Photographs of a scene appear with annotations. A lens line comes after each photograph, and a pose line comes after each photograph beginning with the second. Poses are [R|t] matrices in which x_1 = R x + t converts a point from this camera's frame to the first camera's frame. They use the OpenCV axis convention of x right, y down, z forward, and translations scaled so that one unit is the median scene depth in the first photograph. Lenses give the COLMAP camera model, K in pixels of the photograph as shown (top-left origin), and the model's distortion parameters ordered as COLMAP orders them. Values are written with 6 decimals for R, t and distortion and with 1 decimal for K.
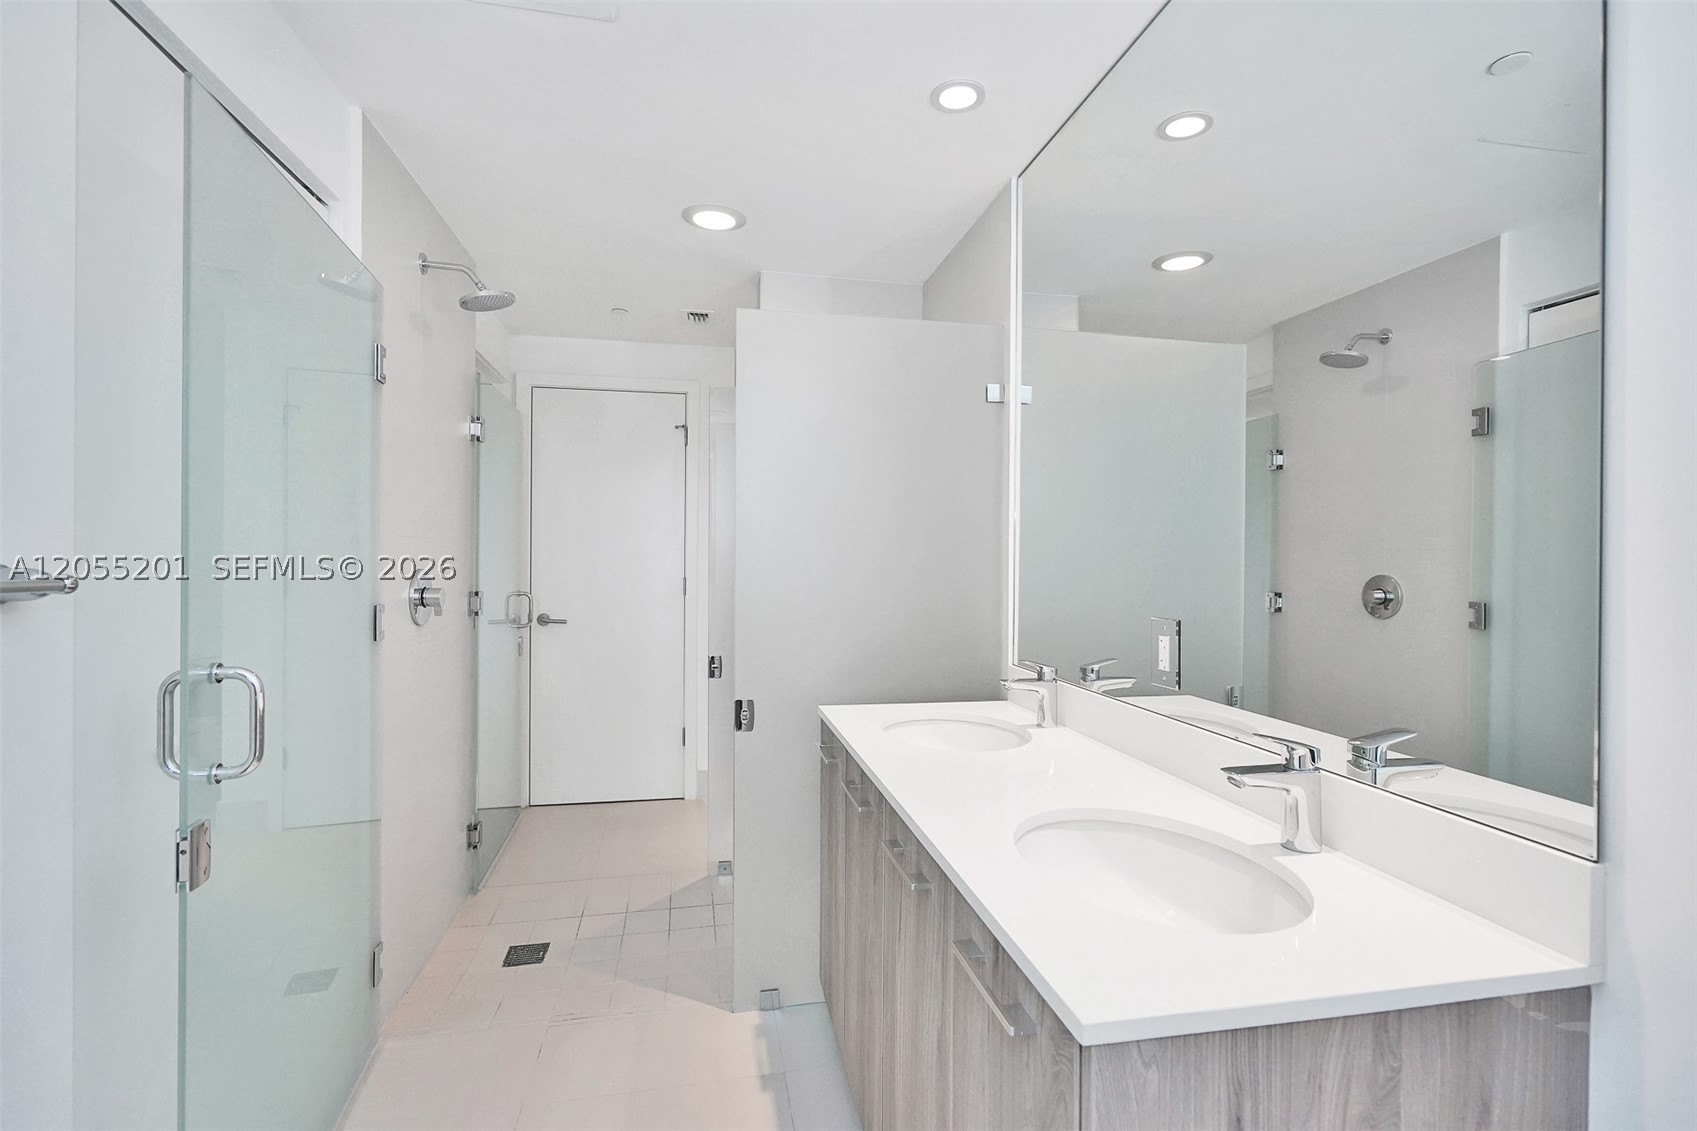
lens RADIAL K [[768.0, 0, 843.1], [0, 768.0, 559.9], [0, 0, 1]] dist [-0.000341, 0.001312]
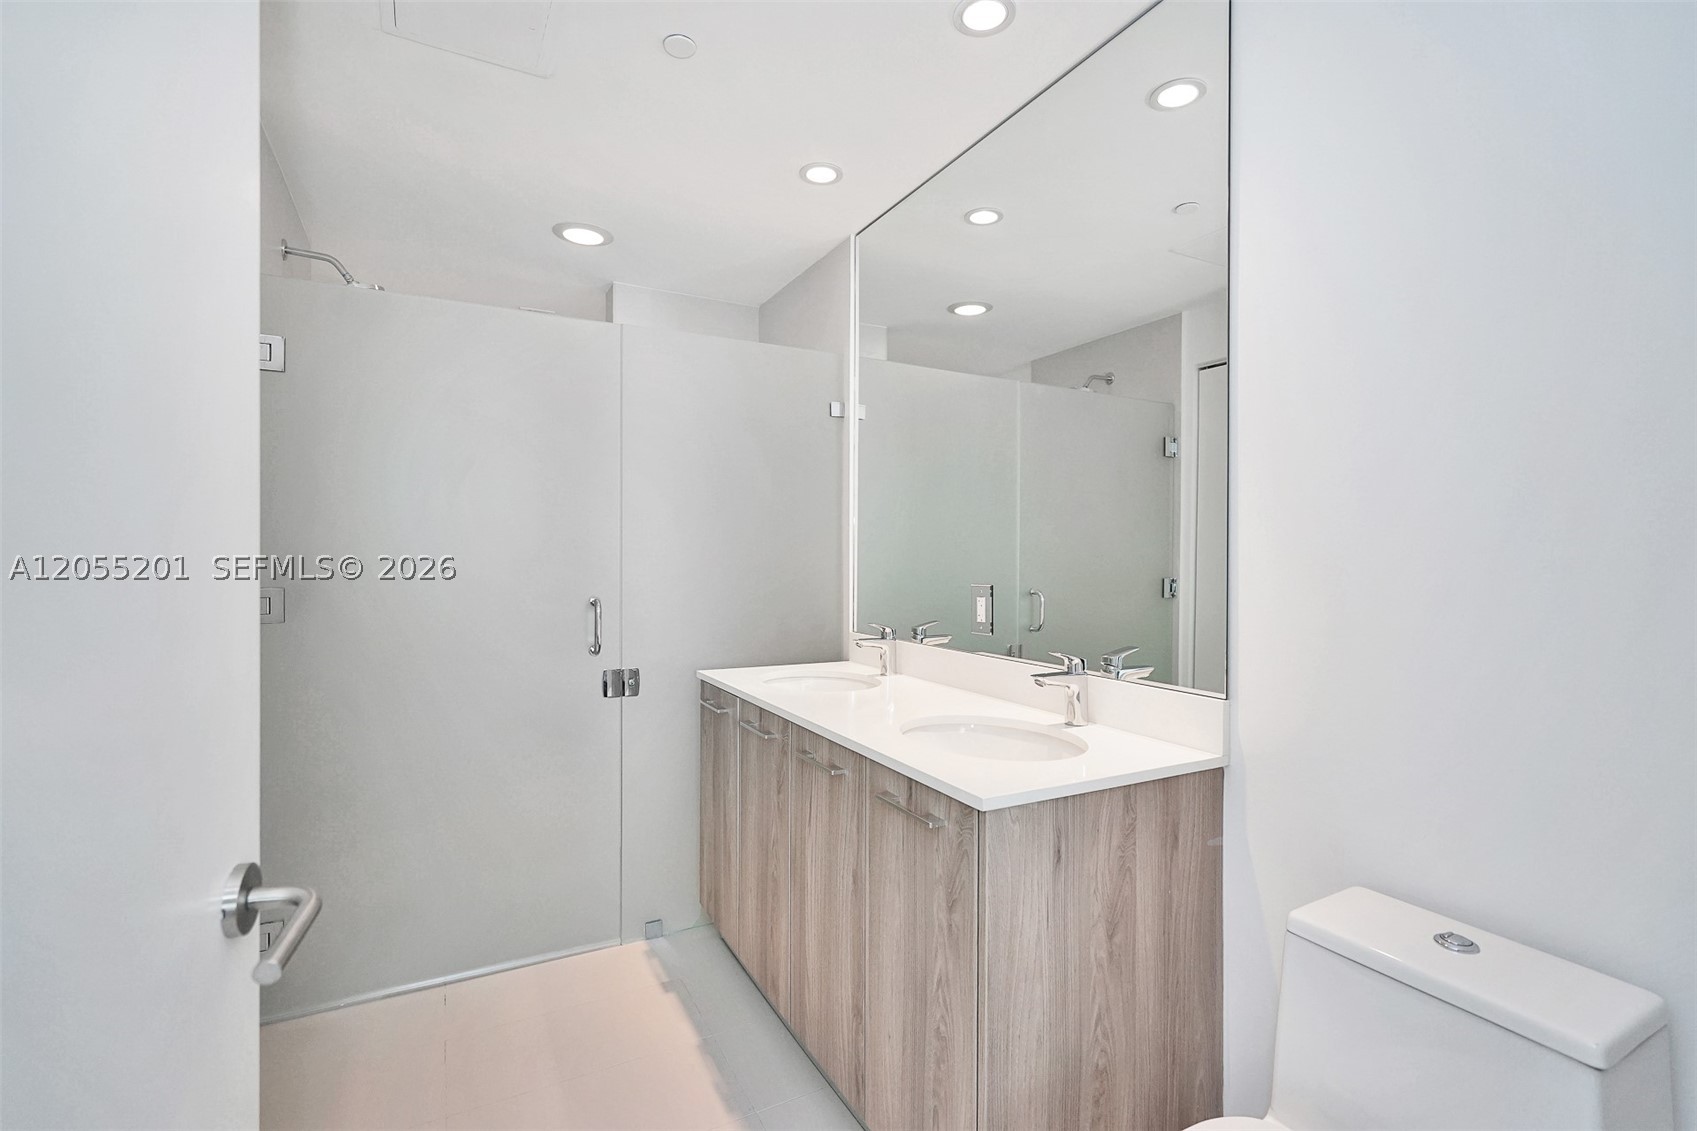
lens RADIAL K [[768.0, 0, 843.1], [0, 768.0, 559.9], [0, 0, 1]] dist [-0.000341, 0.001312]
pose [[0.958168, -0.004999, 0.286164, -0.217478], [0.004182, 0.999985, 0.003468, 0.025804], [-0.286177, -0.002127, 0.958175, -0.256888]]
